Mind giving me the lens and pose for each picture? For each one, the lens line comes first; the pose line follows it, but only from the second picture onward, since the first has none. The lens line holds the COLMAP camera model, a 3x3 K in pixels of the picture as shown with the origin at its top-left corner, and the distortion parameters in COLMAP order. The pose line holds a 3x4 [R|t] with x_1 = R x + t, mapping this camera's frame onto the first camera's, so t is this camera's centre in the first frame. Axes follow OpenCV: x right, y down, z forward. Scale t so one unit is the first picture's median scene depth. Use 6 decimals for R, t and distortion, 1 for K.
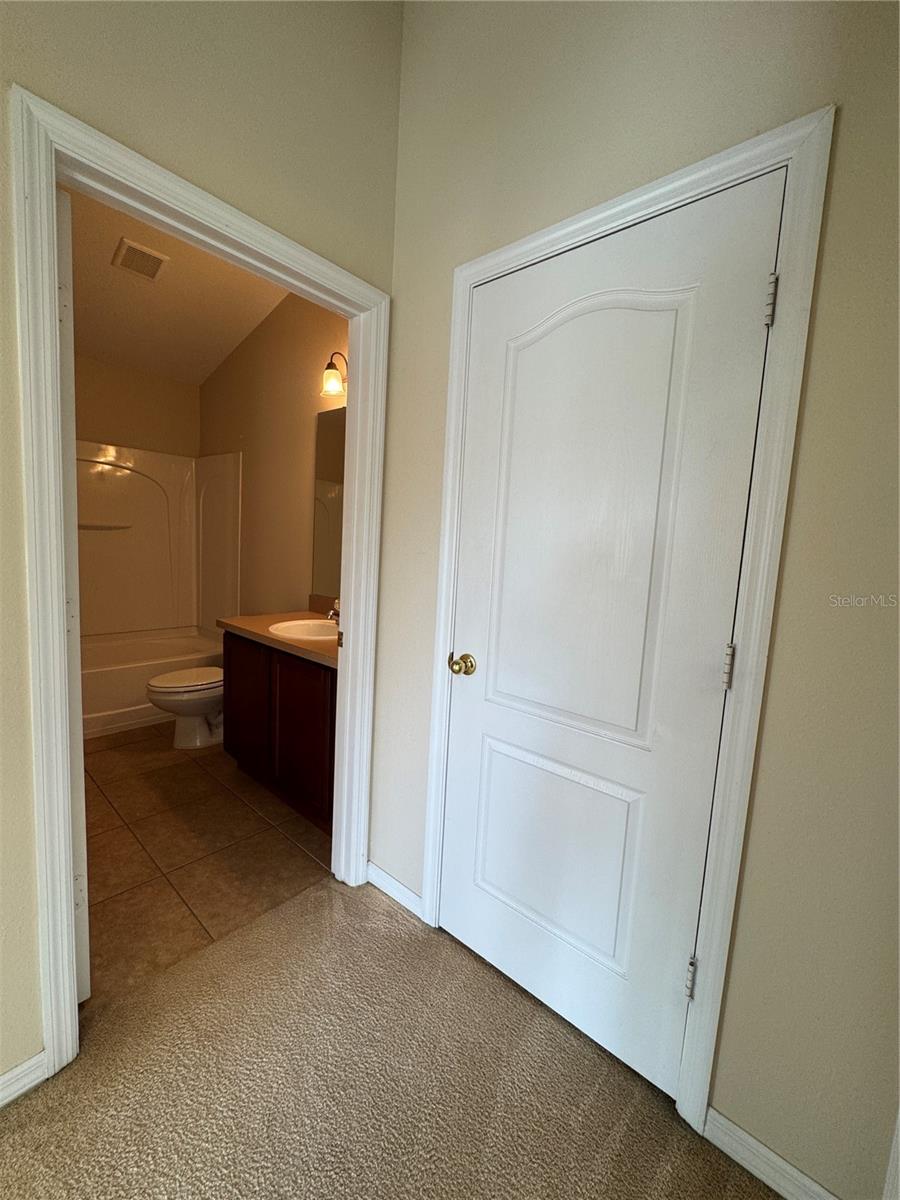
lens RADIAL K [[483.6, 0, 453.7], [0, 483.6, 592.8], [0, 0, 1]] dist [-0.003909, 0.001304]
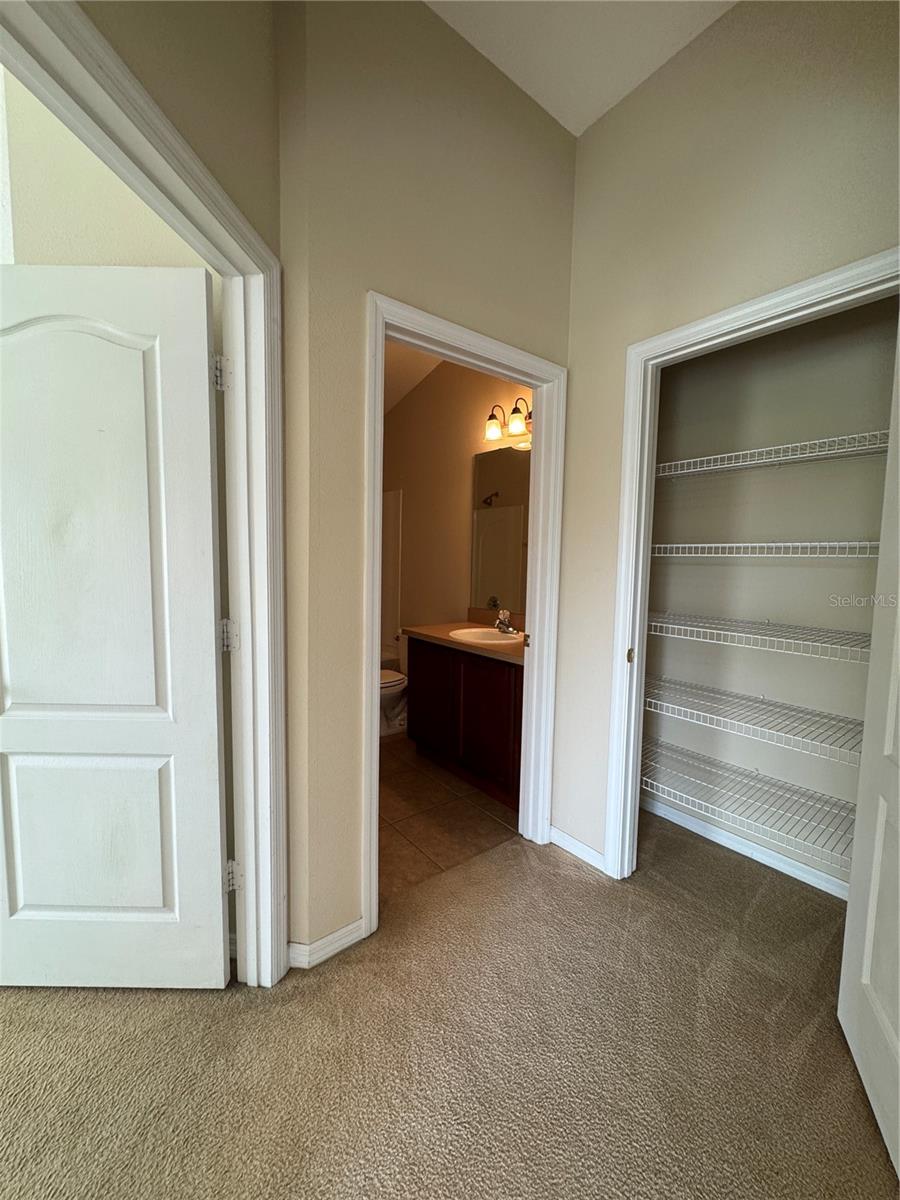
lens RADIAL K [[483.6, 0, 451.9], [0, 483.6, 592.7], [0, 0, 1]] dist [-0.003909, 0.001304]
pose [[0.980631, -0.022511, -0.194566, -0.174374], [0.015780, 0.999224, -0.036076, 0.014265], [0.195227, 0.032307, 0.980226, -0.256724]]
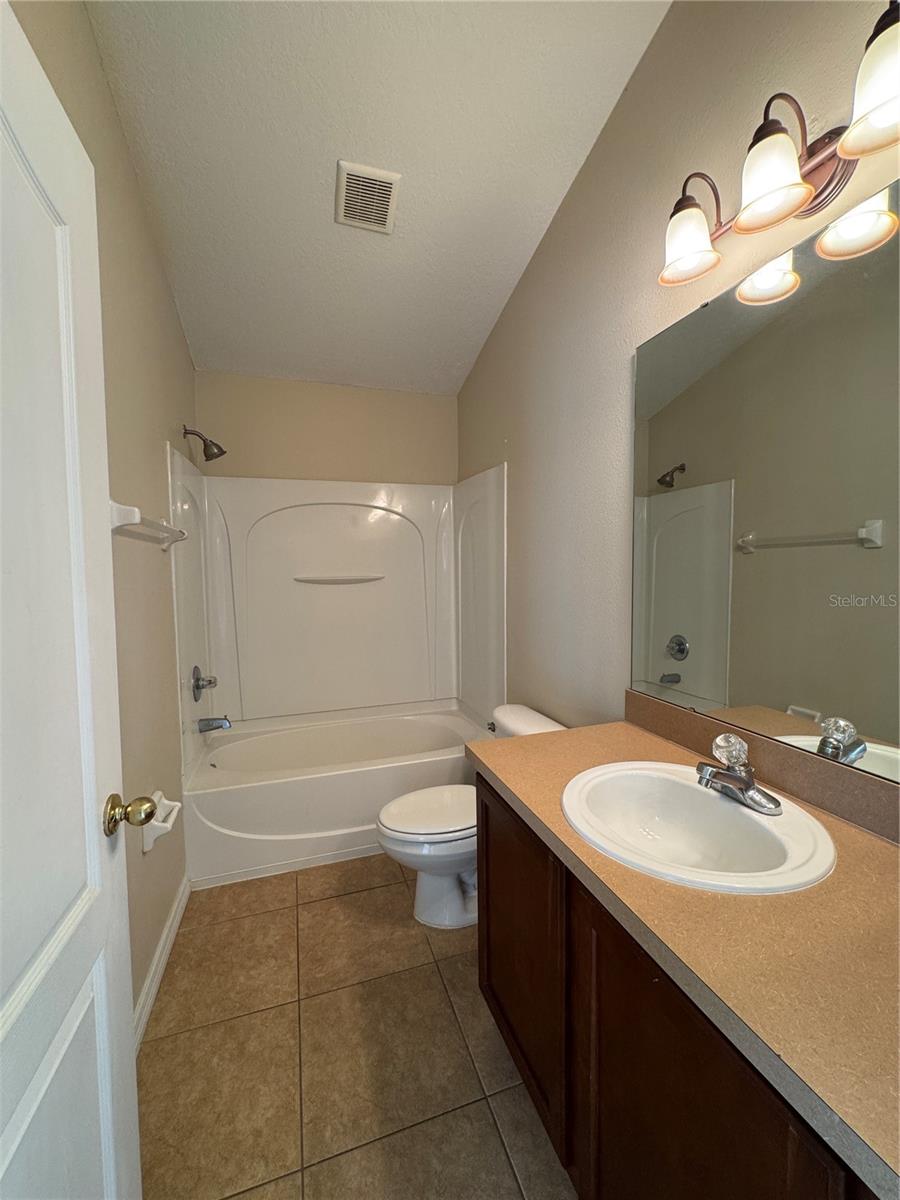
lens RADIAL K [[483.6, 0, 451.7], [0, 483.6, 593.9], [0, 0, 1]] dist [-0.003909, 0.001304]
pose [[0.859310, -0.036166, -0.510175, -0.304753], [0.005393, 0.998082, -0.061670, -0.114039], [0.511426, 0.050242, 0.857857, 0.718180]]
